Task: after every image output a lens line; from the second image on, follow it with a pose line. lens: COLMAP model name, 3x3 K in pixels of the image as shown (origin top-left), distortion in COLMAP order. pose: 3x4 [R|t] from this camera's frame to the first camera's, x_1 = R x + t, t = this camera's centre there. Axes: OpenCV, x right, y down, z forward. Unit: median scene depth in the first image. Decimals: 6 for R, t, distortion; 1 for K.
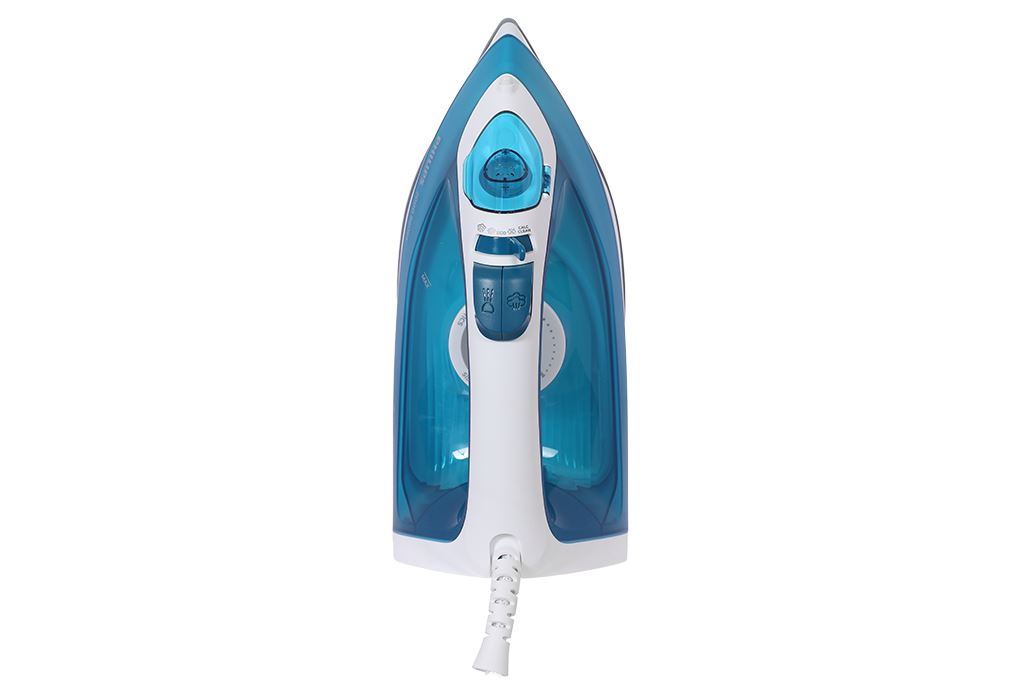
lens RADIAL K [[2074.5, 0, 507.6], [0, 2074.5, 341.1], [0, 0, 1]] dist [0.116436, 0.000000]
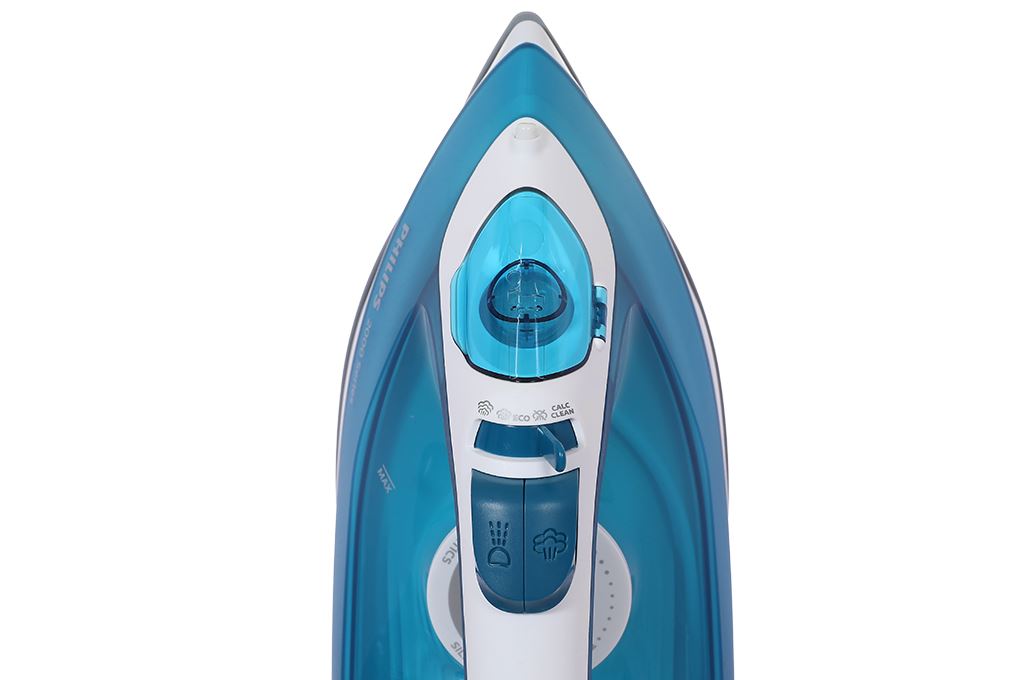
lens RADIAL K [[2074.5, 0, 513.4], [0, 2074.5, 338.6], [0, 0, 1]] dist [0.116436, 0.000000]
pose [[0.999636, -0.009277, 0.025338, -0.018575], [0.006408, 0.993793, 0.111059, -0.132113], [-0.026211, -0.110856, 0.993491, 0.440266]]
